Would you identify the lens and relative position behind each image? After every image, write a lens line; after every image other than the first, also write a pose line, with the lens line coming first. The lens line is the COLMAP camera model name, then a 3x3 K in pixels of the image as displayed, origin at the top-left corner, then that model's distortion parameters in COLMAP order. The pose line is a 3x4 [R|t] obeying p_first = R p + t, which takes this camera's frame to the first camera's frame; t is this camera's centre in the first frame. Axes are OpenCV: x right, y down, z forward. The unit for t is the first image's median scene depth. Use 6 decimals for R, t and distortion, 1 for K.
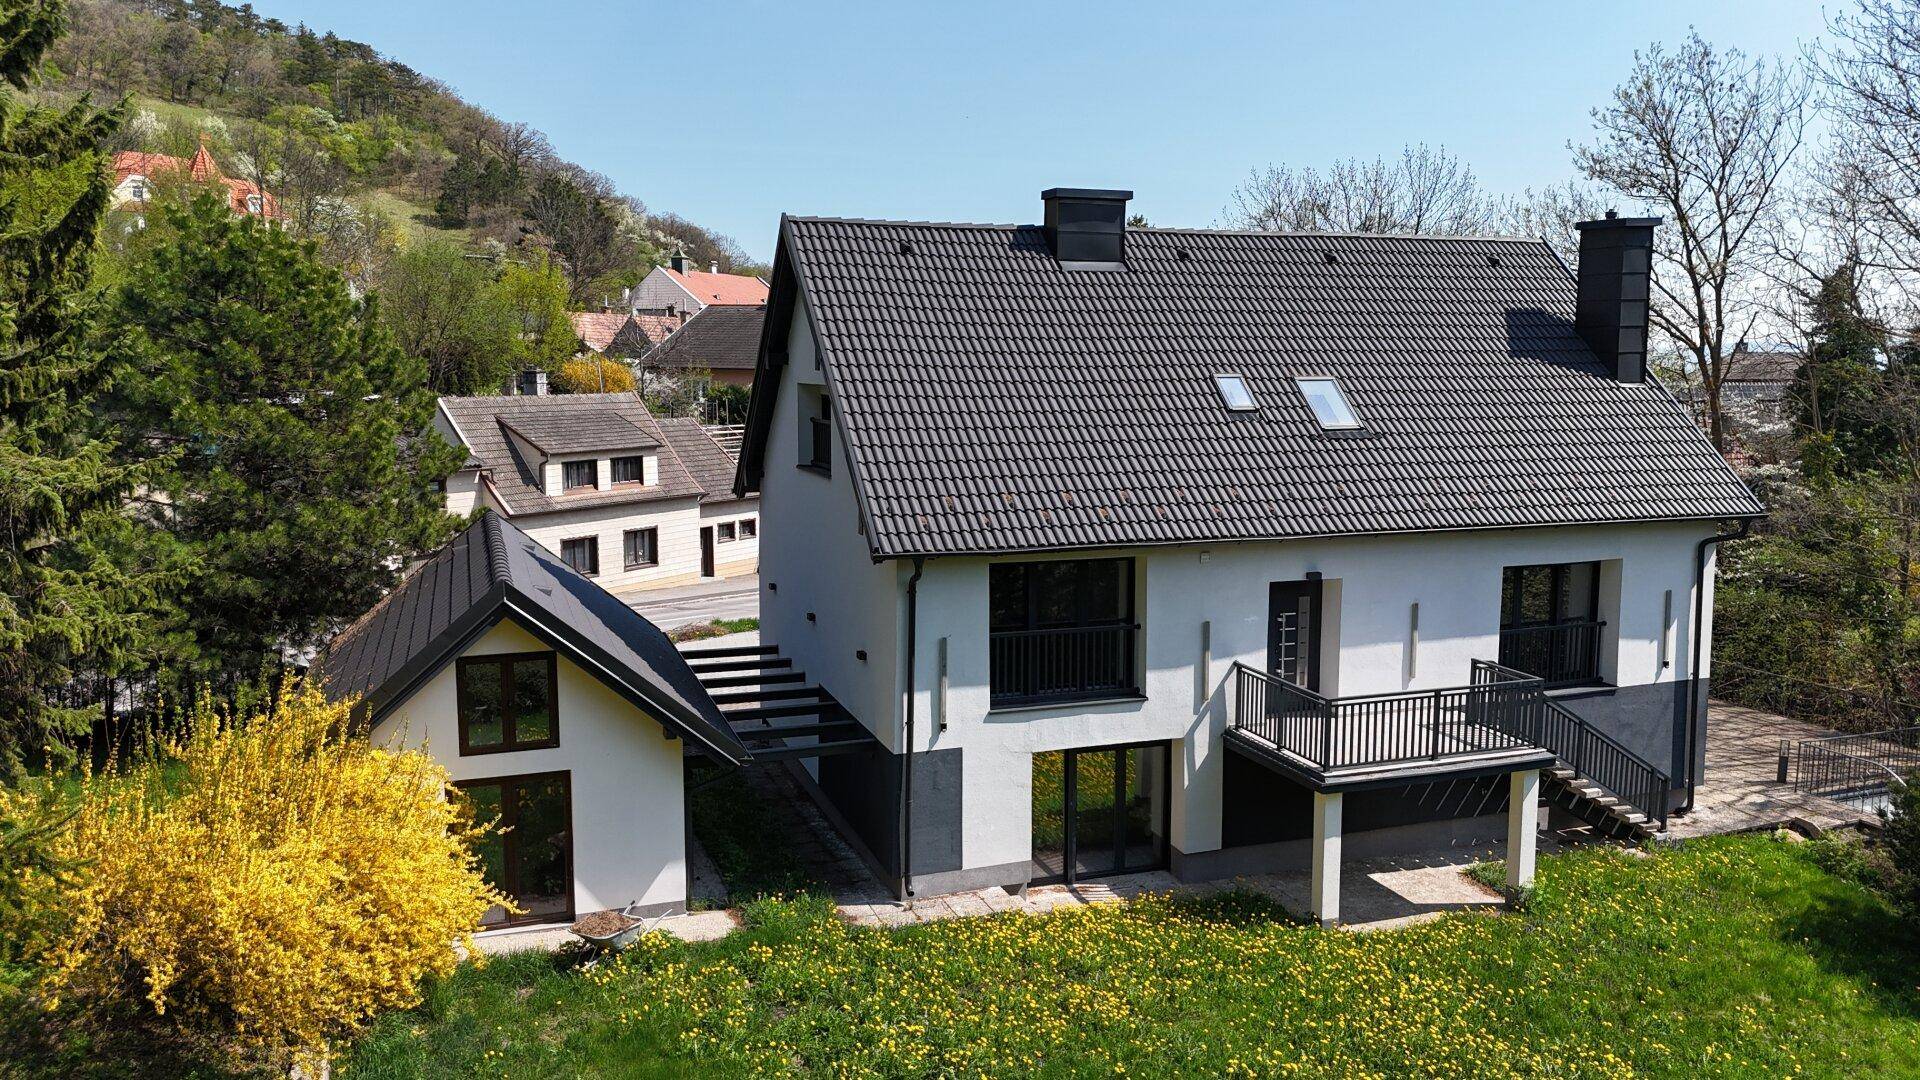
lens RADIAL K [[1401.5, 0, 968.3], [0, 1401.5, 543.3], [0, 0, 1]] dist [0.081660, -0.089038]
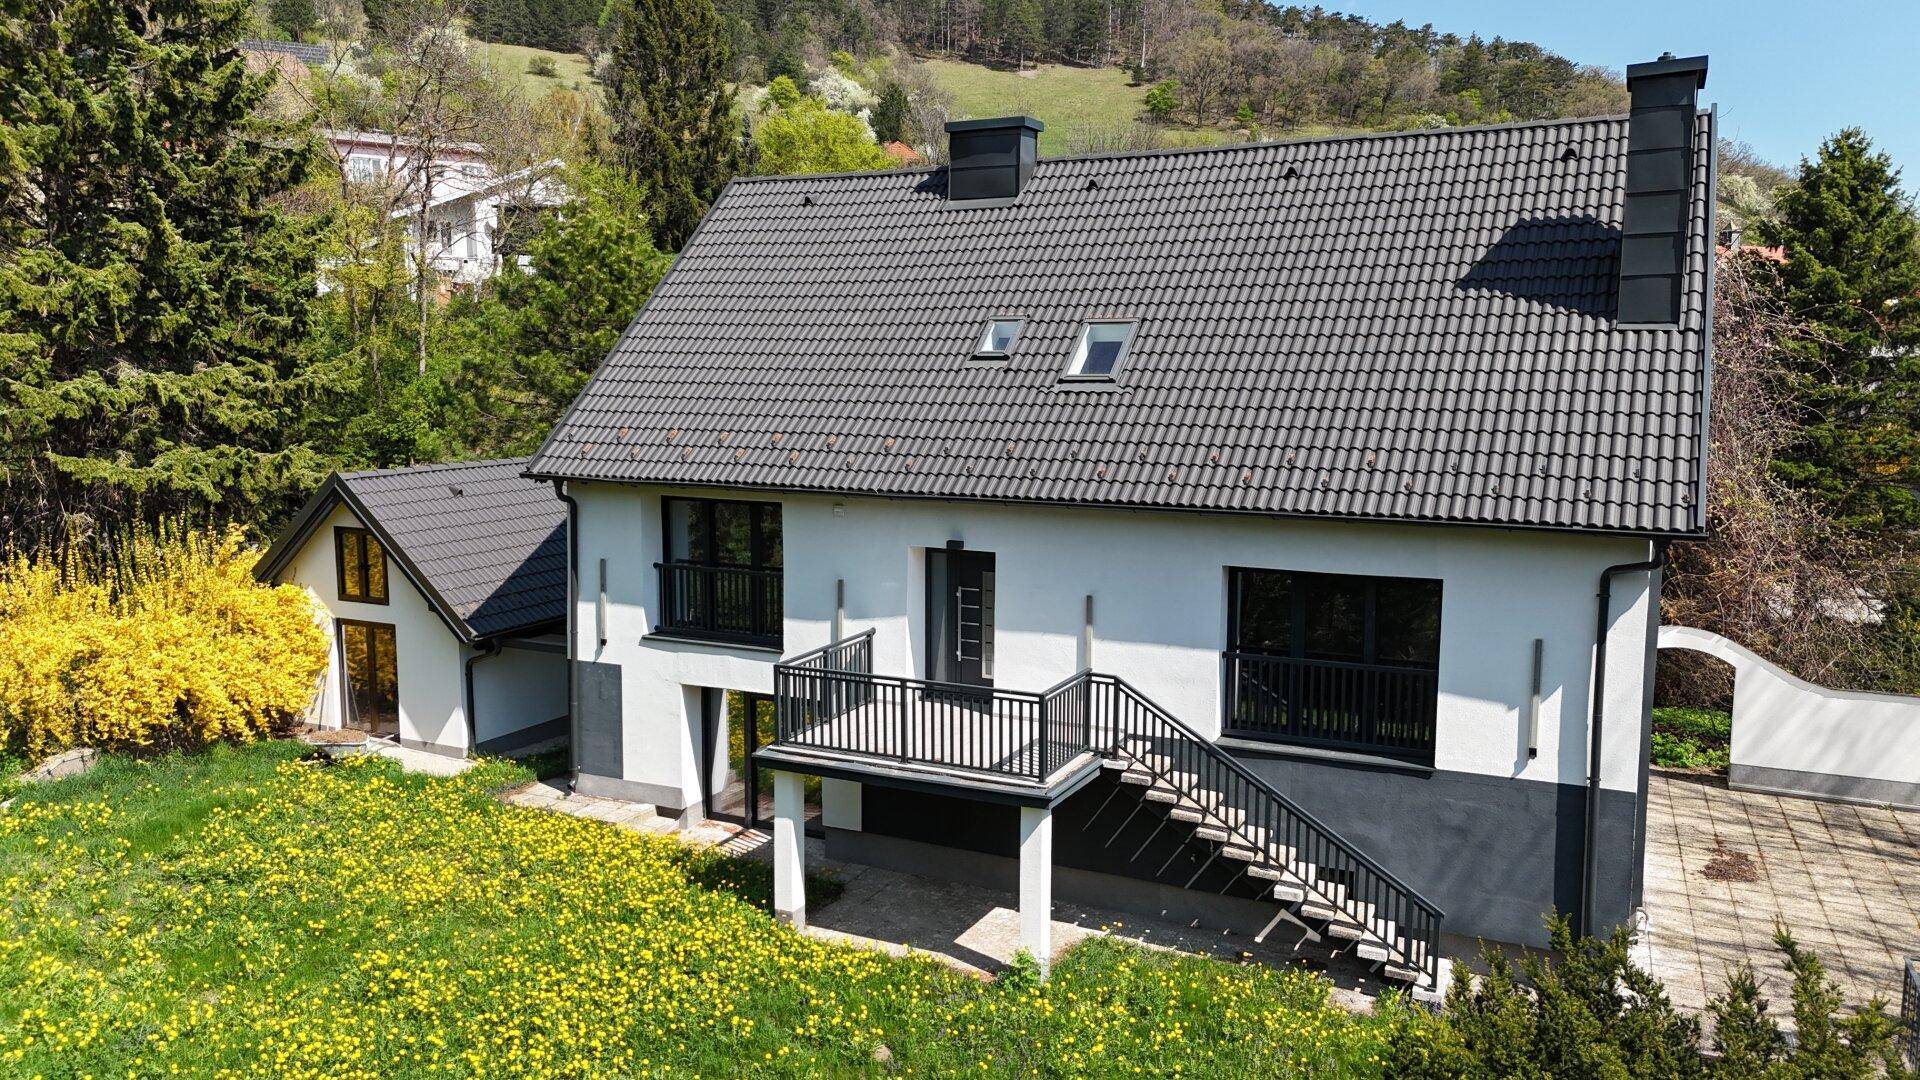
lens RADIAL K [[1409.4, 0, 967.0], [0, 1409.4, 533.8], [0, 0, 1]] dist [0.072321, -0.057452]
pose [[0.694942, 0.090903, -0.713297, 0.905249], [-0.095947, 0.994829, 0.033303, -0.013447], [0.712636, 0.045295, 0.700070, 0.416683]]
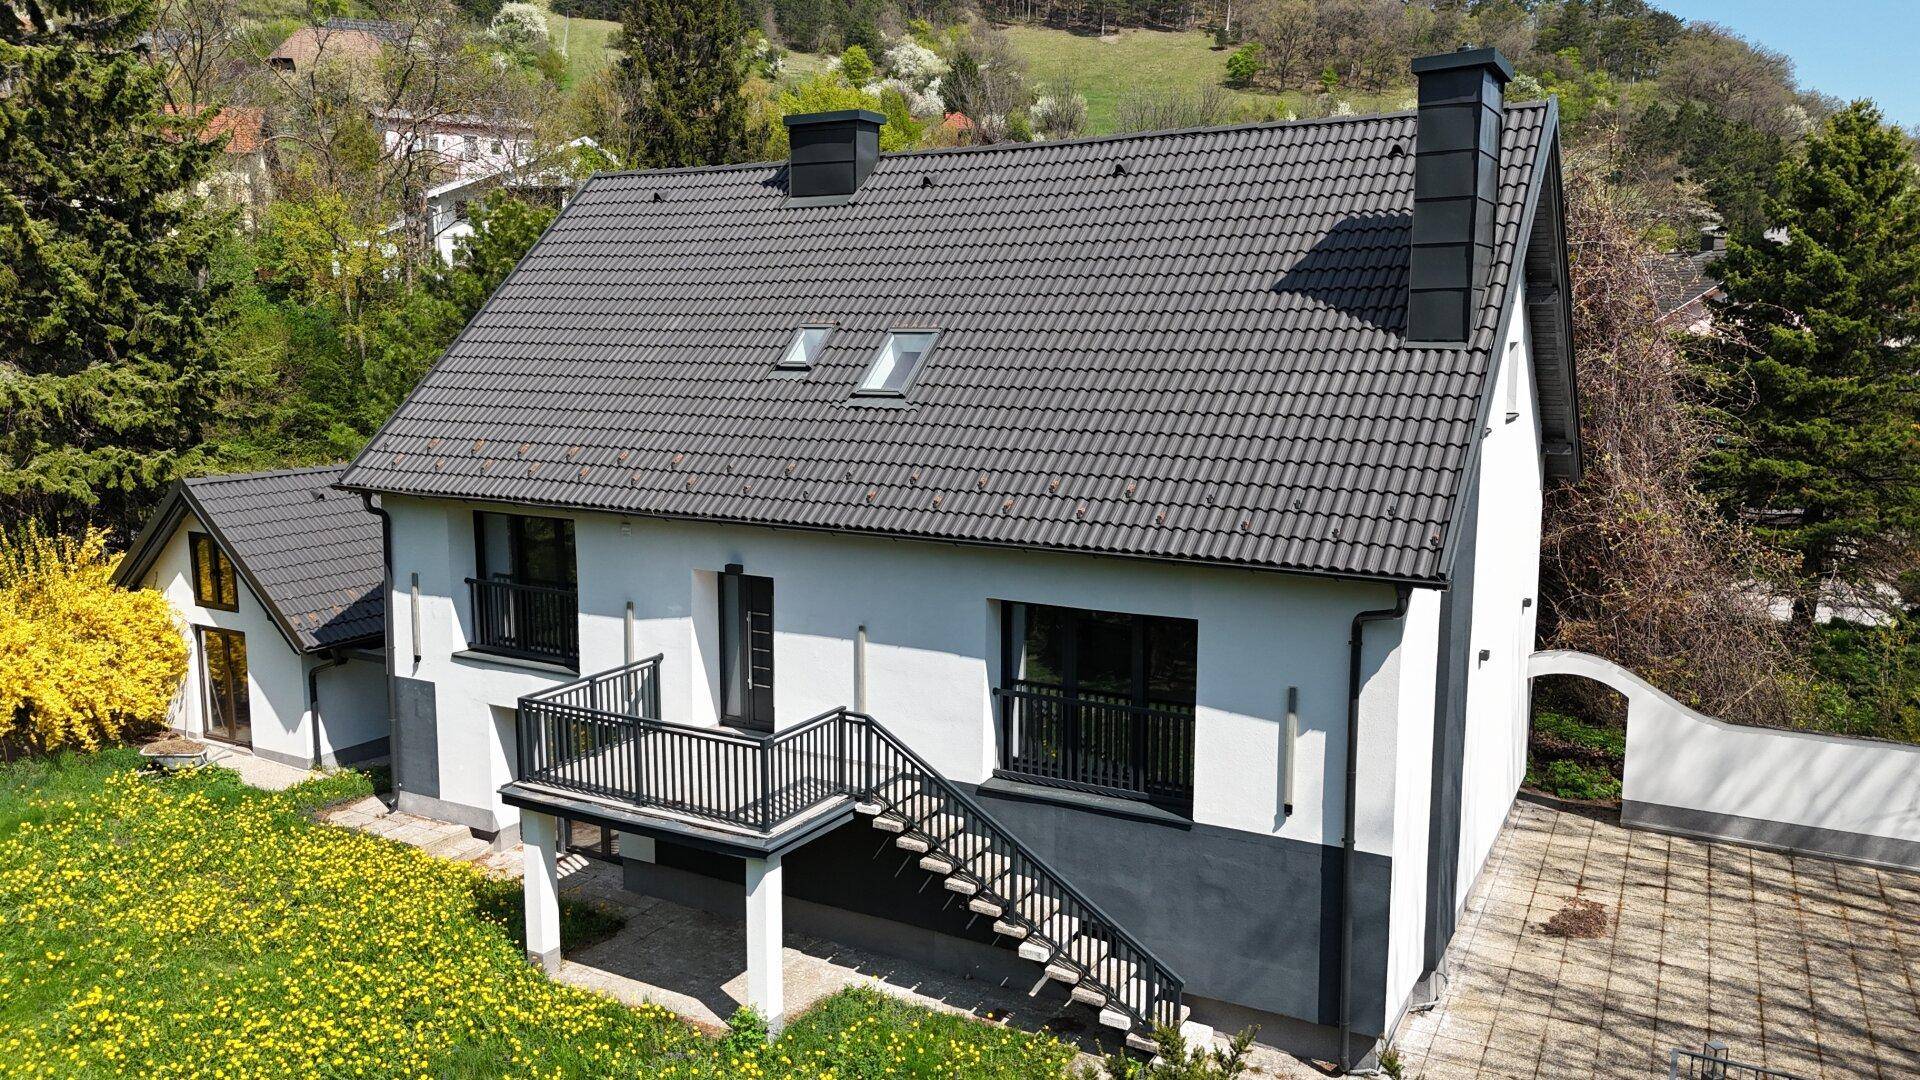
lens RADIAL K [[1412.4, 0, 966.4], [0, 1412.4, 537.9], [0, 0, 1]] dist [0.065490, -0.060218]
pose [[0.646304, 0.112877, -0.754686, 0.995142], [-0.099405, 0.993025, 0.063396, -0.063010], [0.756578, 0.034047, 0.653017, 0.588403]]
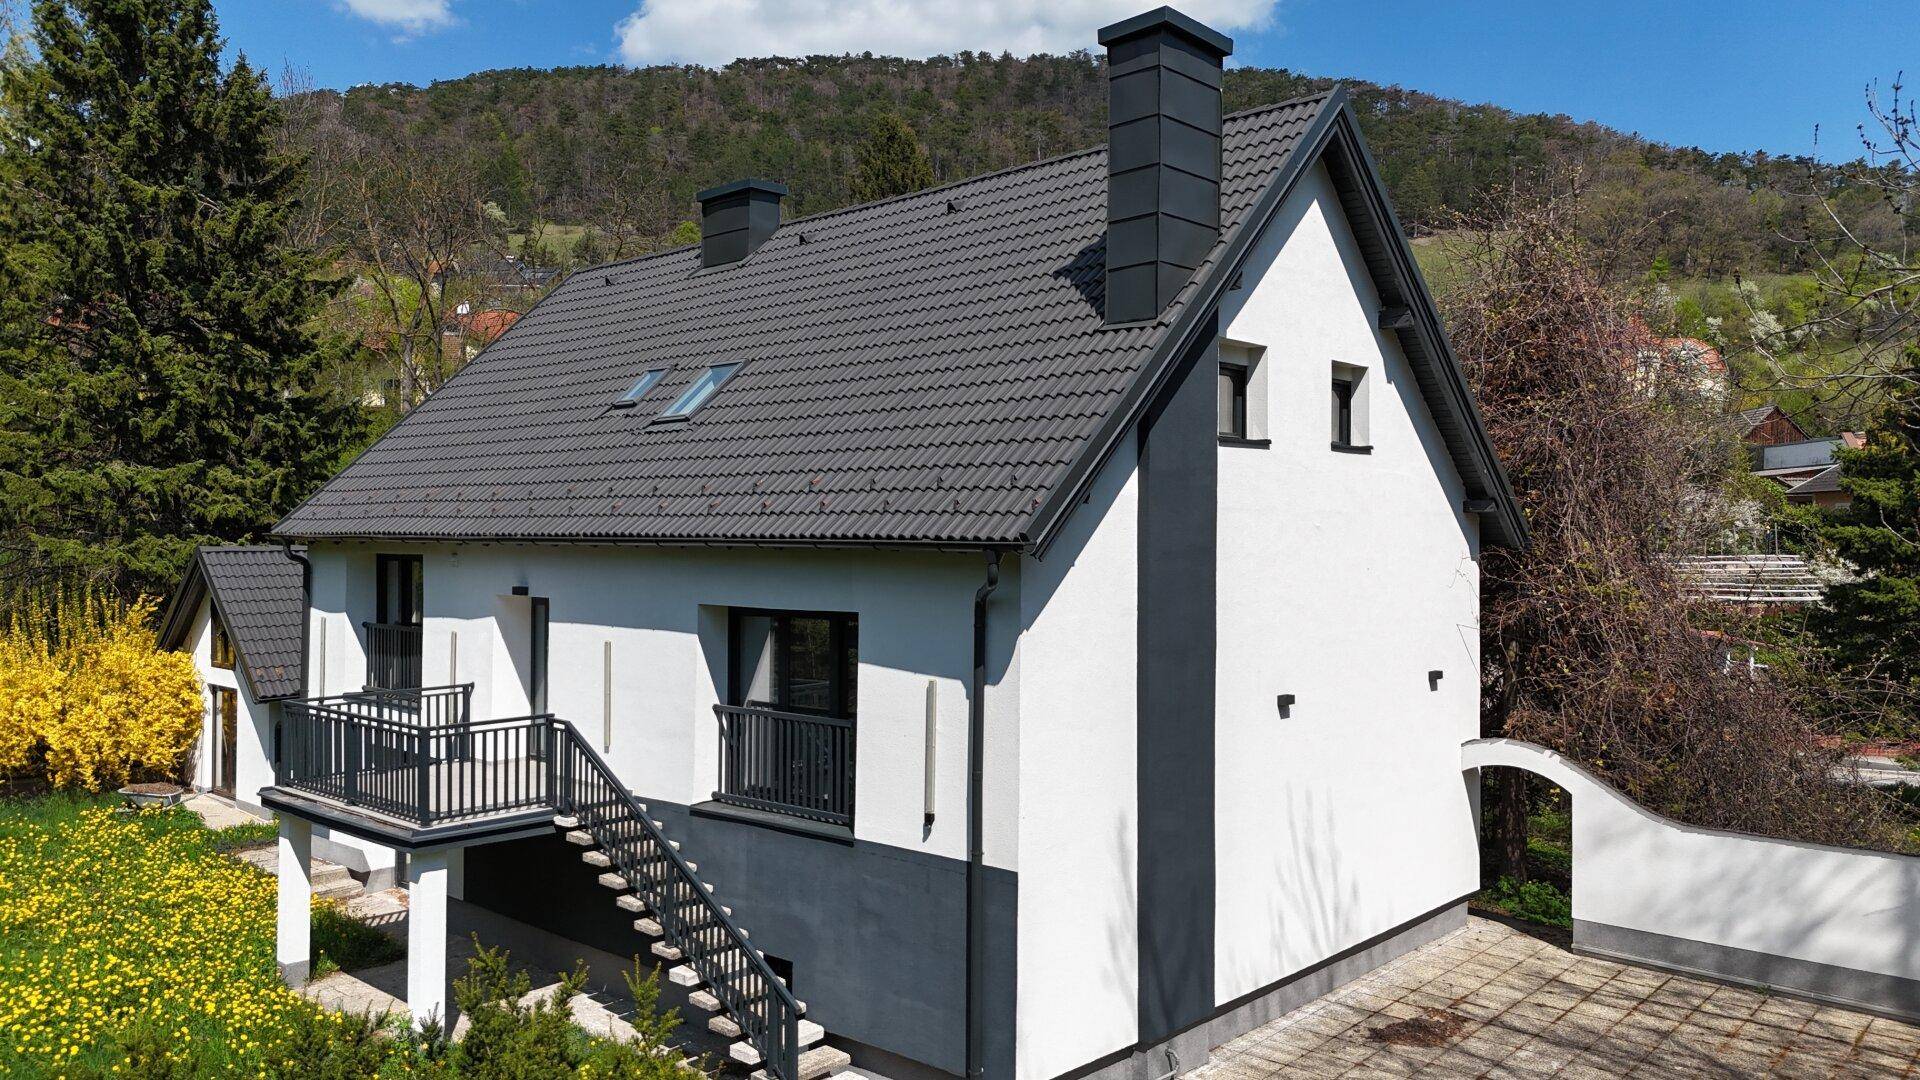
lens RADIAL K [[1412.4, 0, 966.4], [0, 1412.4, 537.9], [0, 0, 1]] dist [0.065490, -0.060218]
pose [[0.451824, 0.002839, -0.892103, 1.151092], [-0.119586, 0.991162, -0.057413, 0.009766], [0.884056, 0.132624, 0.448170, 0.891441]]
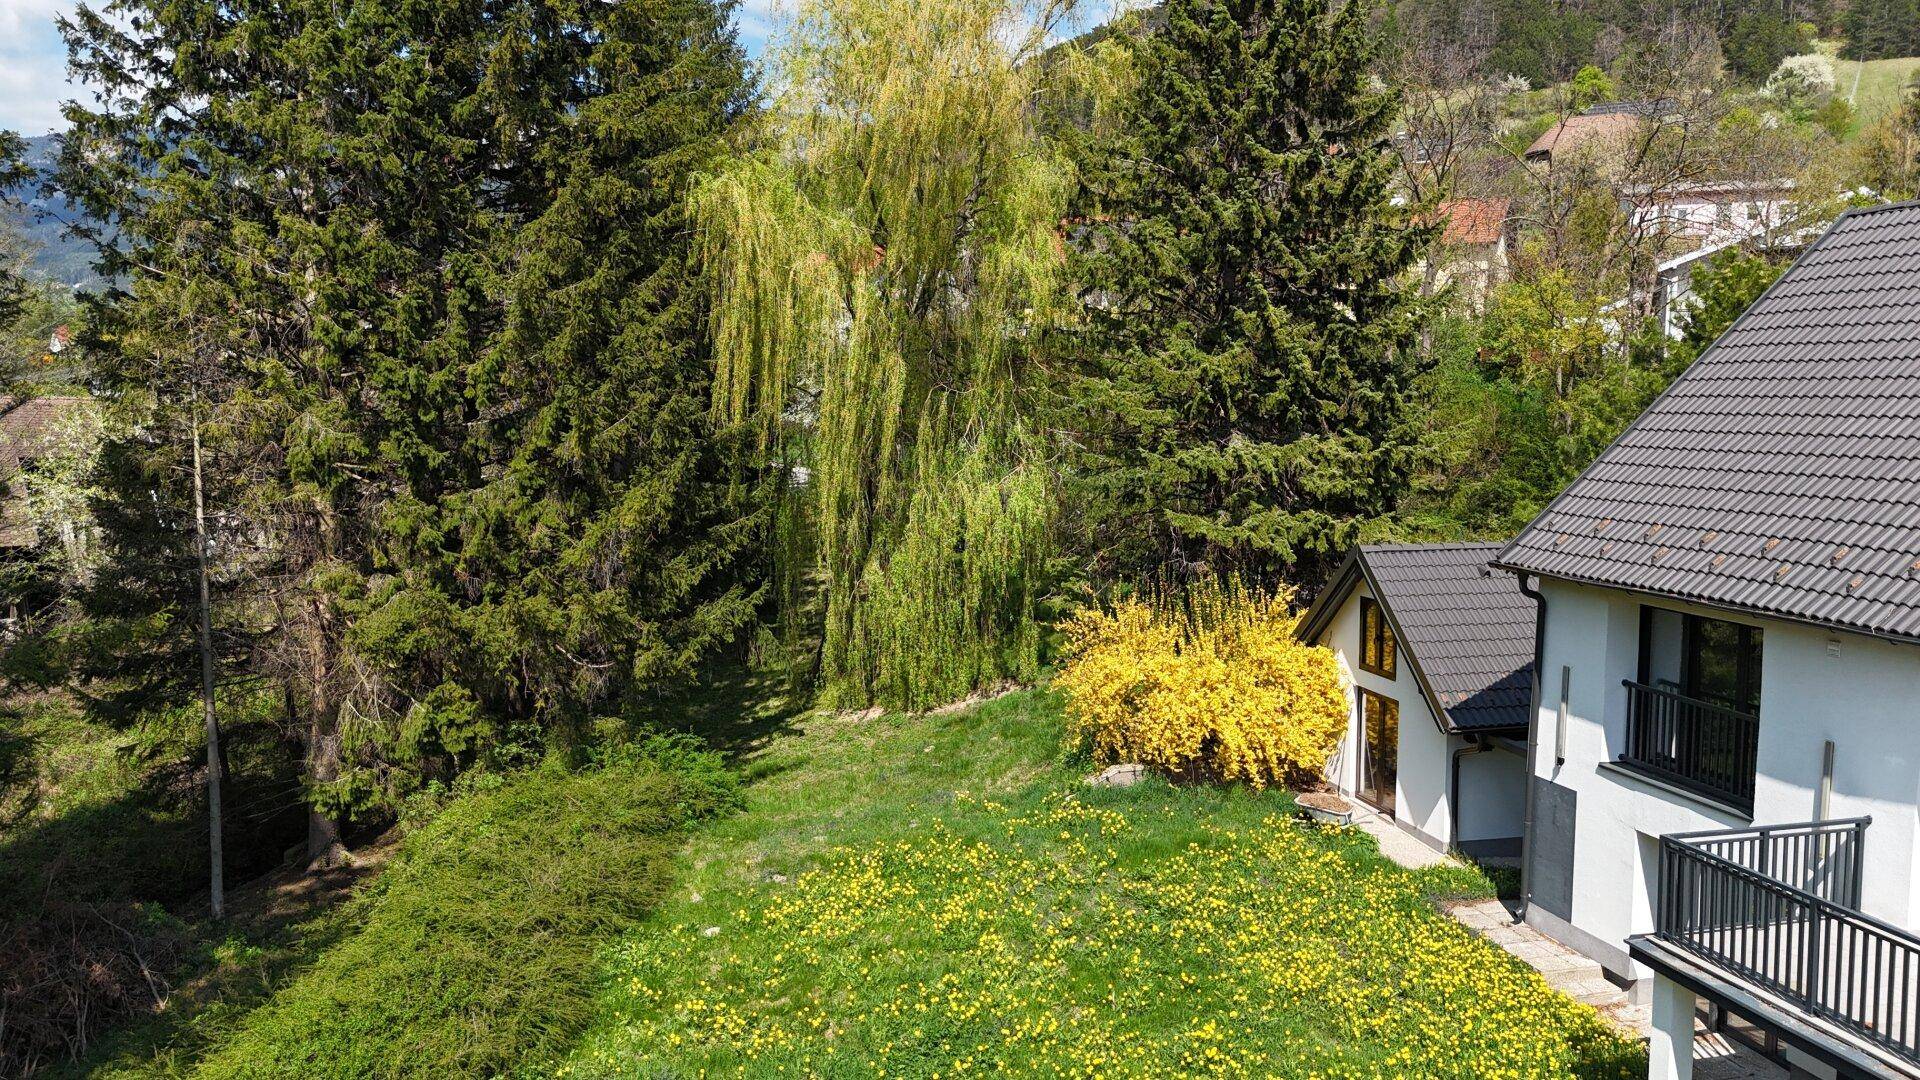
lens RADIAL K [[1412.4, 0, 966.4], [0, 1412.4, 537.9], [0, 0, 1]] dist [0.065490, -0.060218]
pose [[-0.104789, 0.092170, -0.990214, 0.920592], [-0.131473, 0.985673, 0.105660, -0.062480], [0.985766, 0.141258, -0.091170, 0.645504]]
